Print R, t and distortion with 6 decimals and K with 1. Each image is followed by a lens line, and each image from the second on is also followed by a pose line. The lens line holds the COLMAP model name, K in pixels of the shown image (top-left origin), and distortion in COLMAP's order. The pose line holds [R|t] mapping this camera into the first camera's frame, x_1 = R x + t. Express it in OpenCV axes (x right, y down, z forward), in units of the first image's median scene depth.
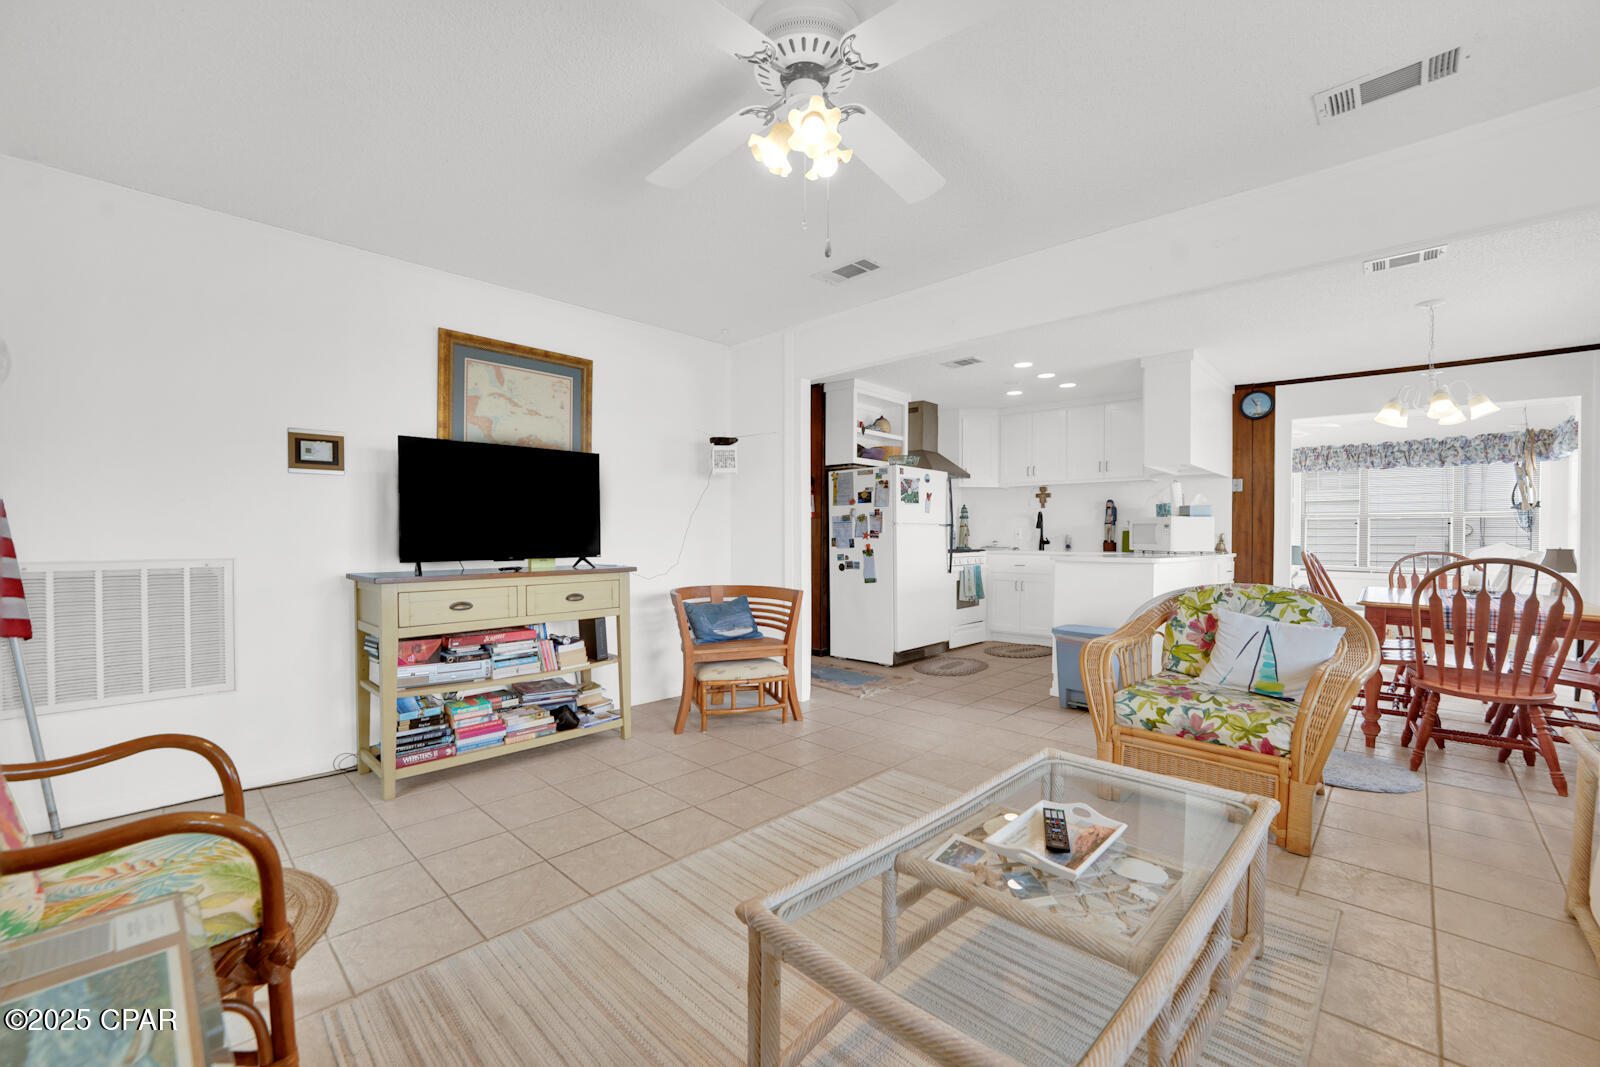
lens RADIAL K [[651.3, 0, 791.6], [0, 651.3, 540.5], [0, 0, 1]] dist [-0.030398, 0.004057]
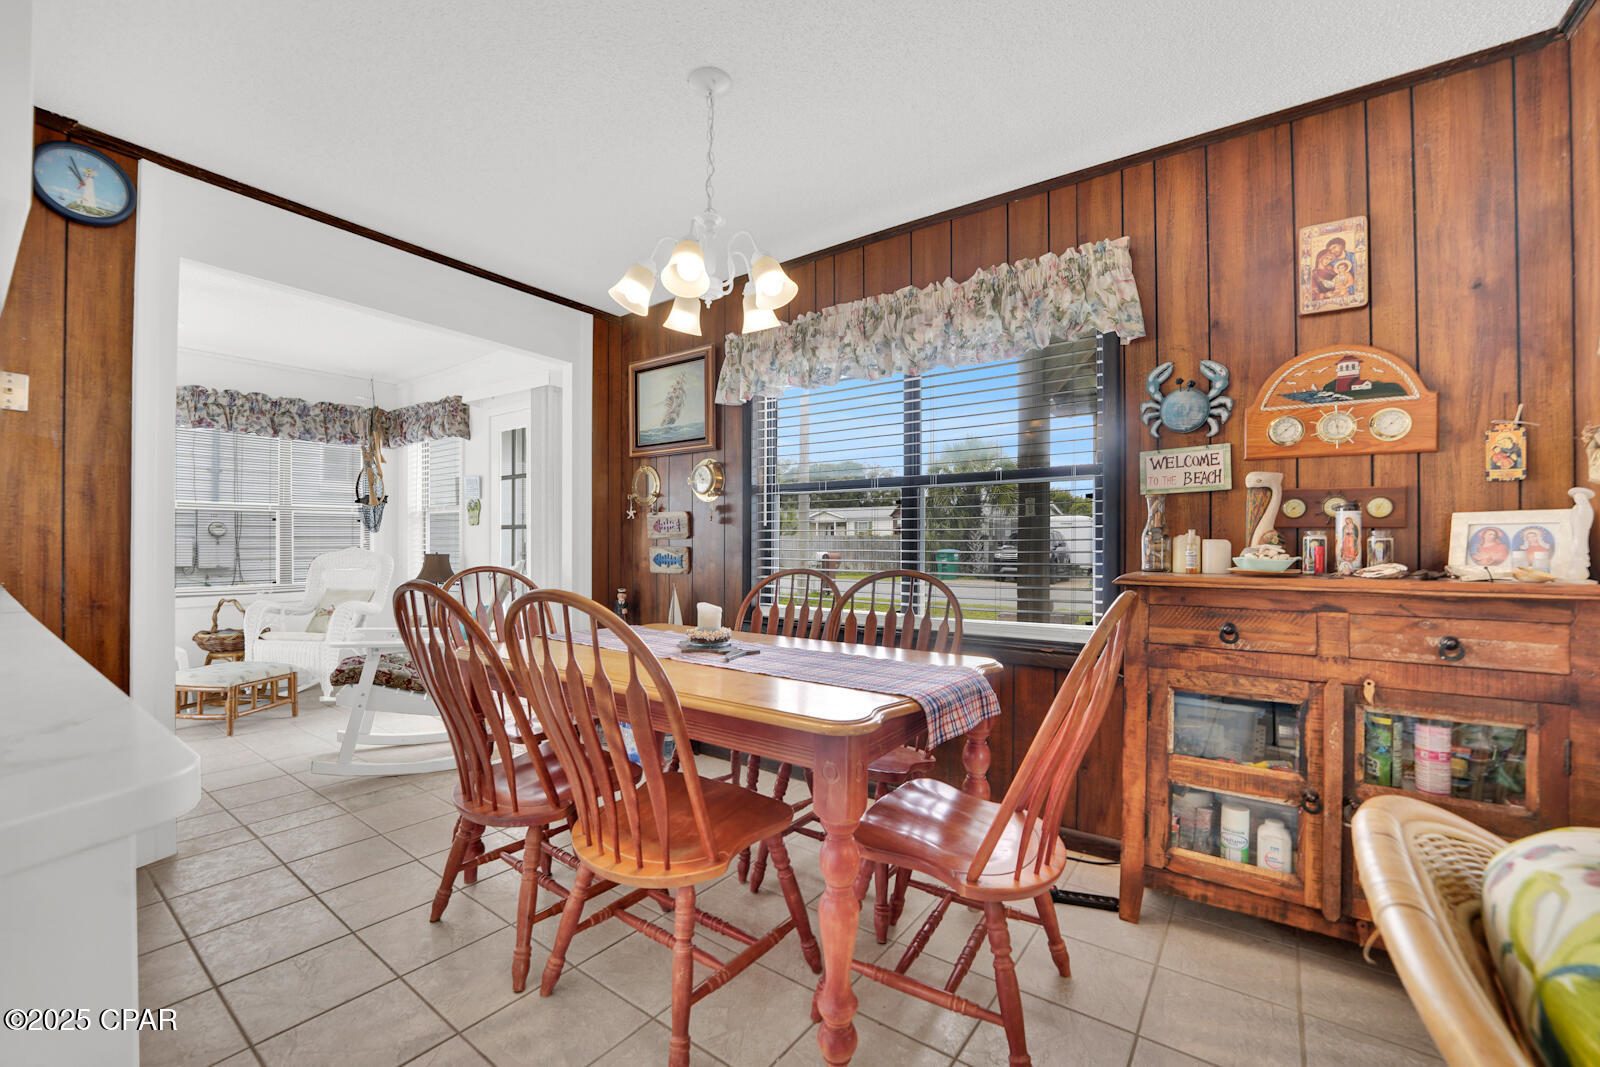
lens RADIAL K [[651.3, 0, 791.6], [0, 651.3, 540.5], [0, 0, 1]] dist [-0.030398, 0.004057]
pose [[-0.127649, -0.003826, 0.991812, 0.326436], [0.001522, 0.999991, 0.004053, -0.007473], [-0.991818, 0.002027, -0.127642, 0.664379]]
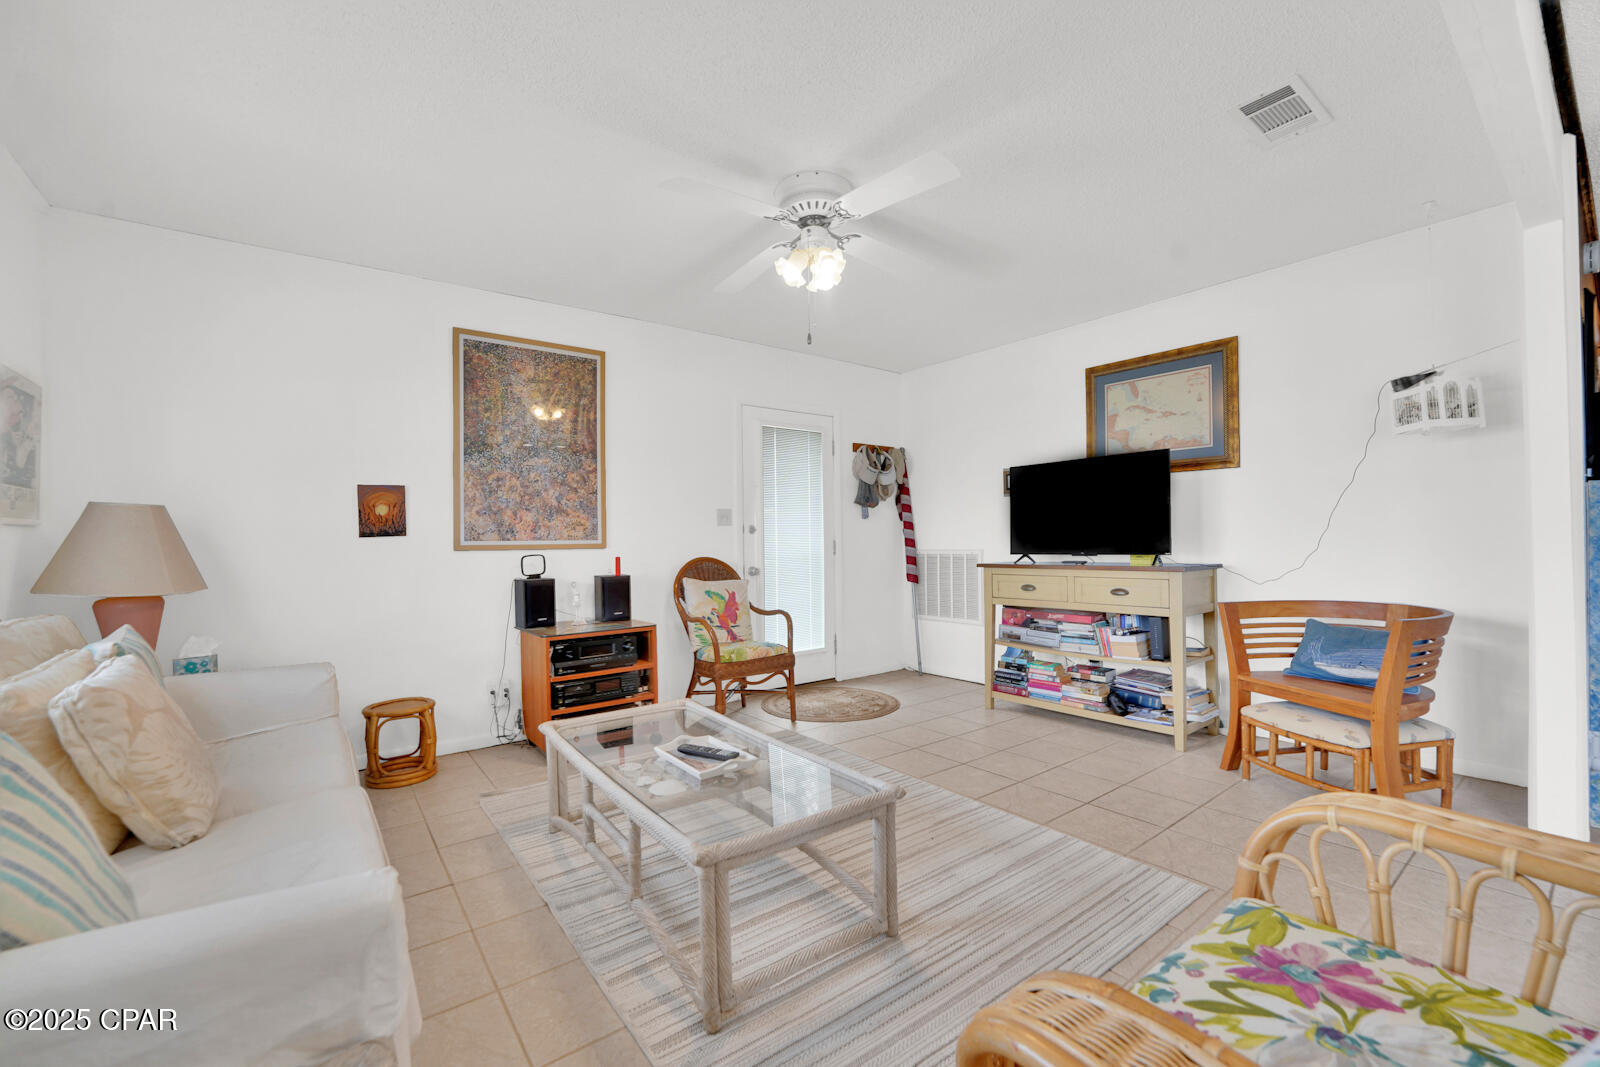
lens RADIAL K [[650.0, 0, 788.1], [0, 650.0, 542.2], [0, 0, 1]] dist [-0.025256, 0.000015]
pose [[-0.161507, 0.003767, -0.986864, 0.473529], [0.007625, 0.999968, 0.002569, -0.000475], [0.986842, -0.007110, -0.161531, 0.379503]]
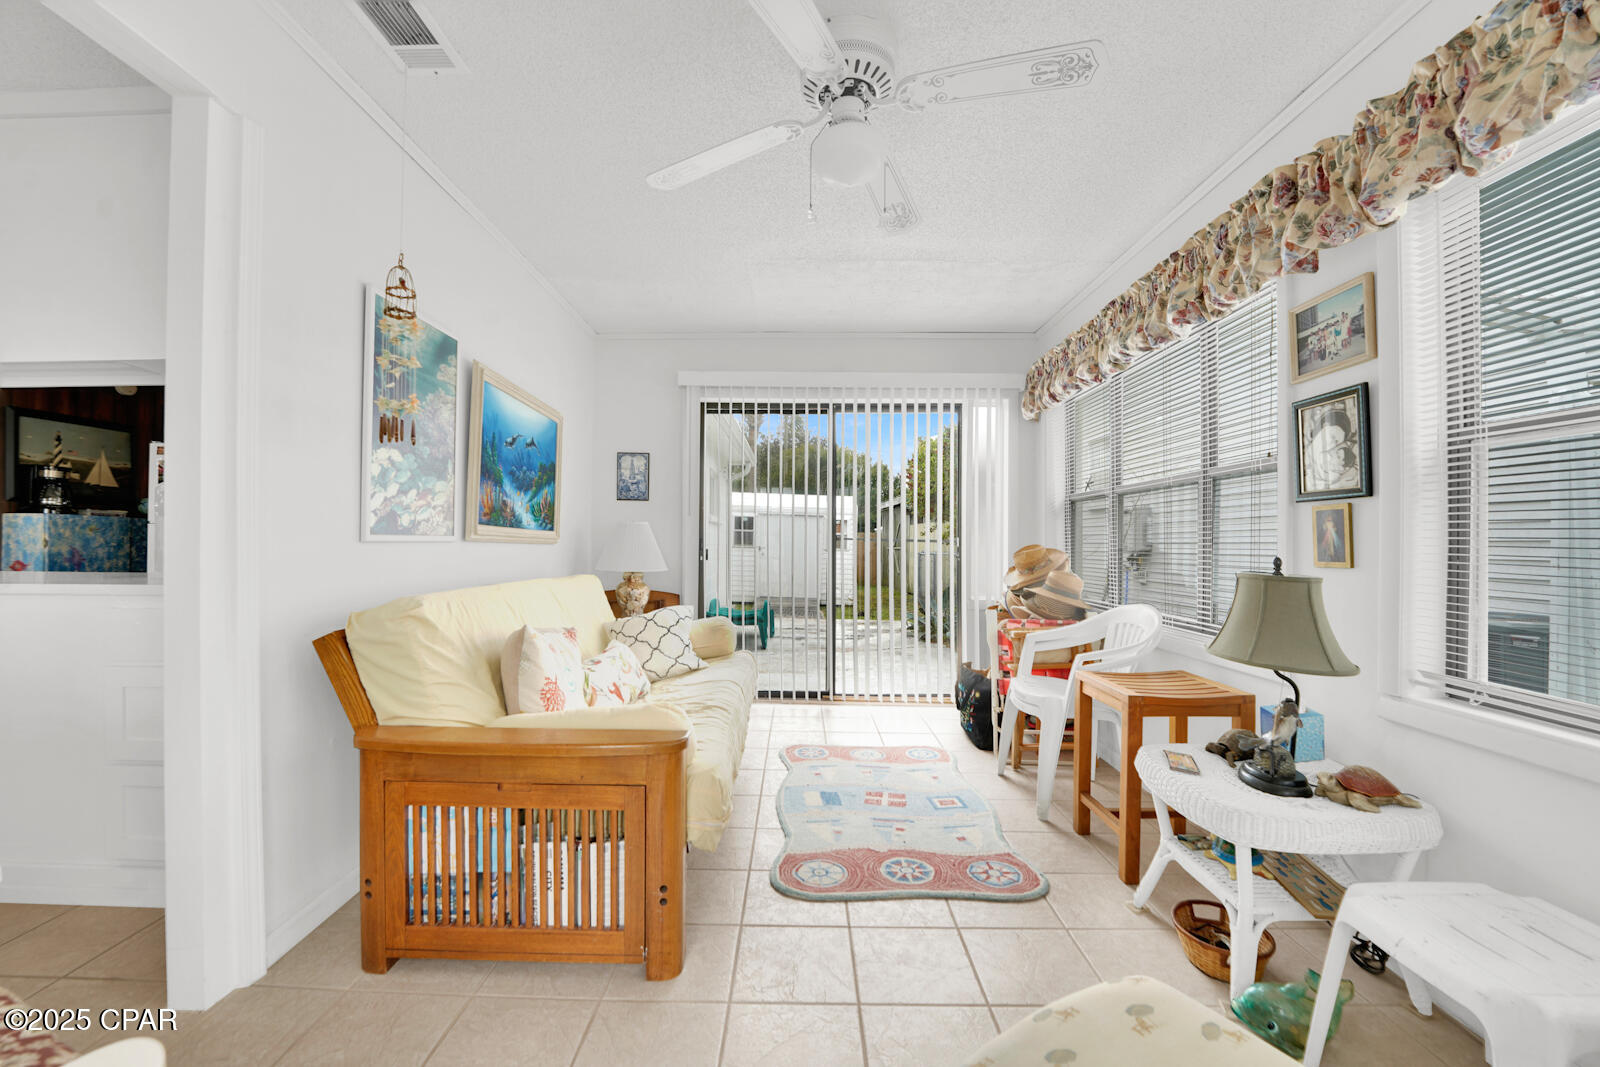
lens RADIAL K [[650.0, 0, 788.1], [0, 650.0, 542.2], [0, 0, 1]] dist [-0.025256, 0.000015]
pose [[0.679193, -0.002646, -0.733955, 1.163435], [-0.007160, 0.999922, -0.010230, 0.000327], [0.733925, 0.012203, 0.679121, 1.021576]]
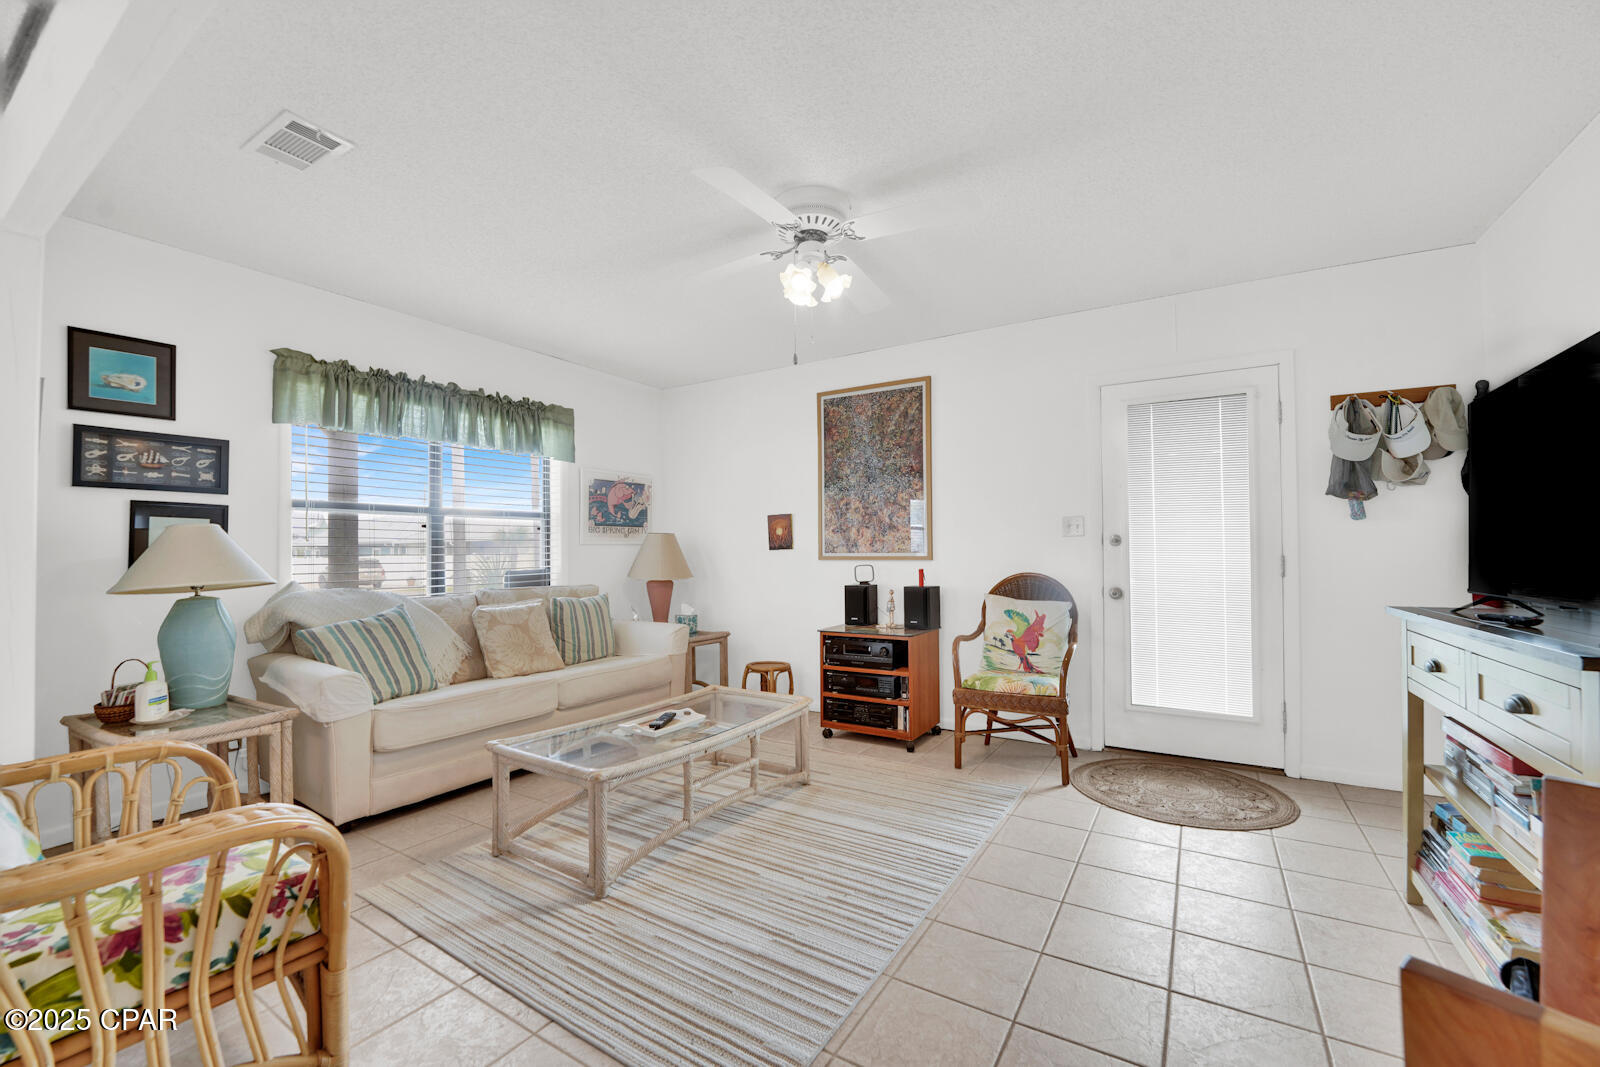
lens RADIAL K [[651.3, 0, 791.6], [0, 651.3, 540.5], [0, 0, 1]] dist [-0.030398, 0.004057]
pose [[-0.978695, 0.001090, -0.205317, 0.116547], [0.003888, 0.999905, -0.013228, -0.007597], [0.205283, -0.013745, -0.978606, 0.773653]]
